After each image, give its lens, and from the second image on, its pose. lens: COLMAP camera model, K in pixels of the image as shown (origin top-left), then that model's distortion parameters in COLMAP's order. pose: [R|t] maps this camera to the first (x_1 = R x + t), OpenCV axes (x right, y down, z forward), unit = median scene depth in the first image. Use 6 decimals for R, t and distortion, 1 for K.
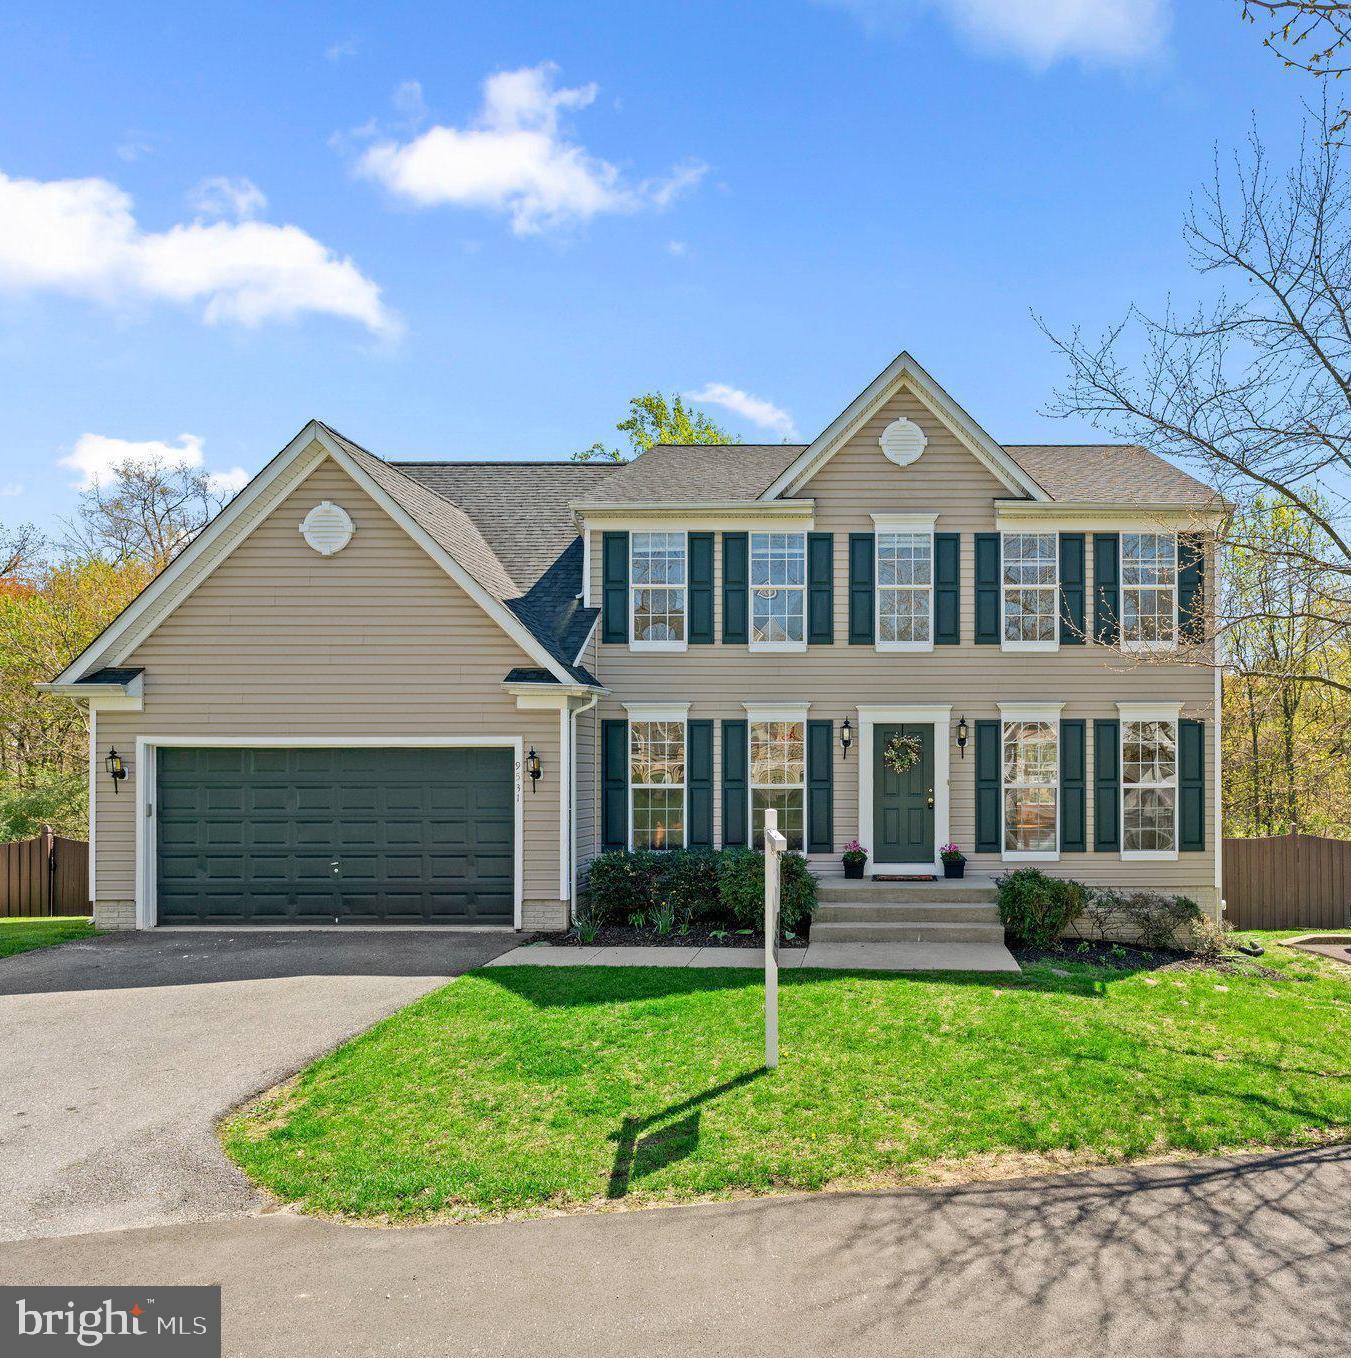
lens RADIAL K [[972.3, 0, 675.5], [0, 972.3, 699.4], [0, 0, 1]] dist [-0.004259, -0.000282]
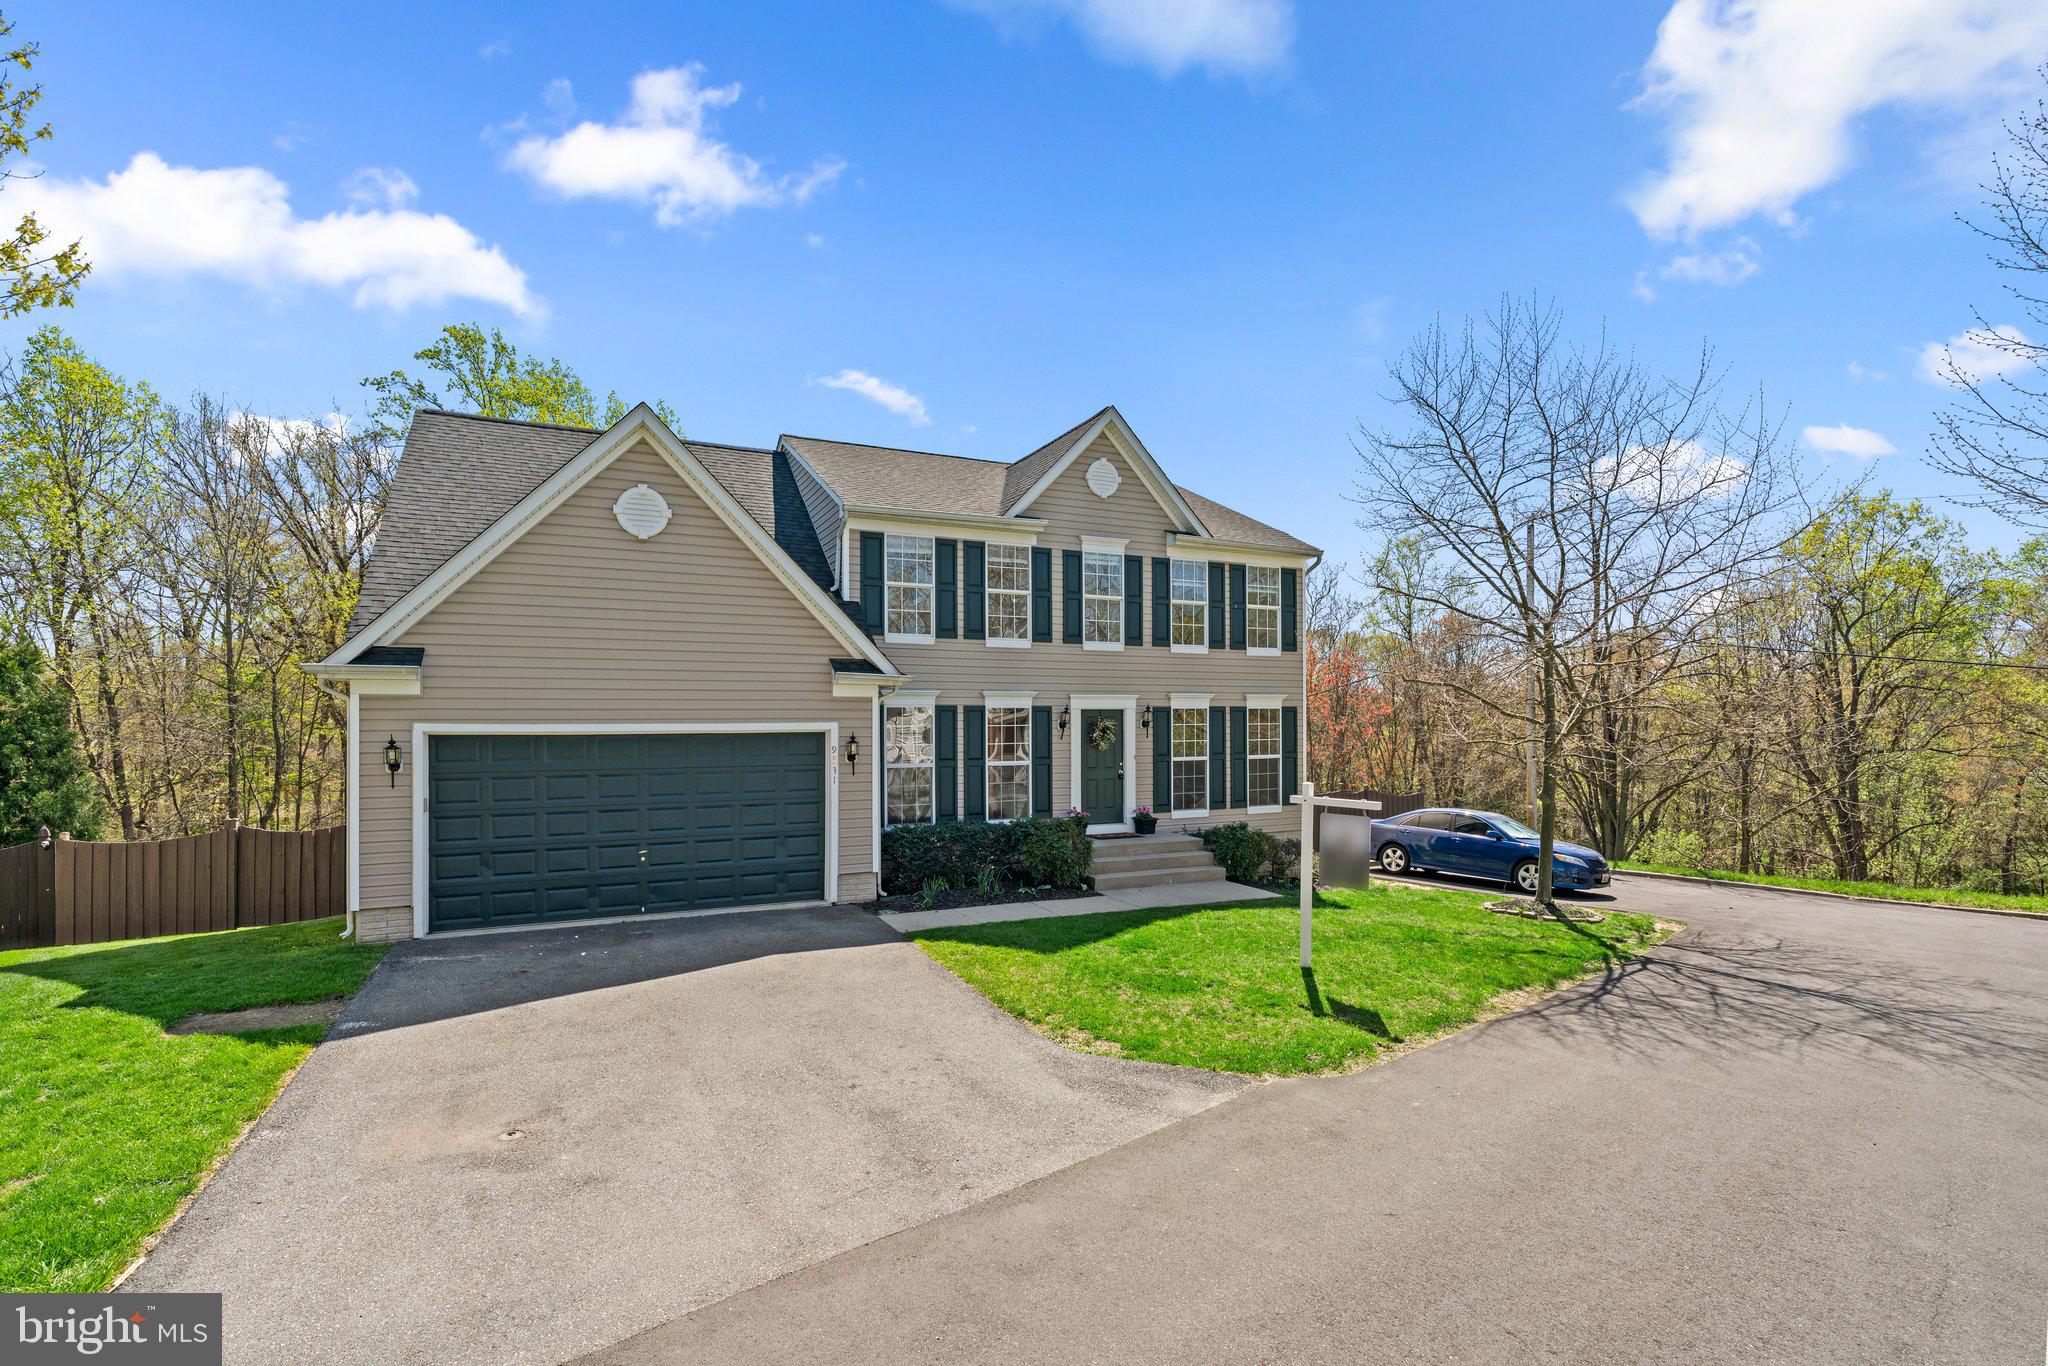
lens RADIAL K [[929.7, 0, 1030.3], [0, 929.7, 668.7], [0, 0, 1]] dist [-0.005155, -0.000250]
pose [[0.905956, 0.020979, 0.422852, -0.346428], [-0.017466, 0.999773, -0.012182, -0.010552], [-0.423012, 0.003651, 0.906117, -0.017039]]
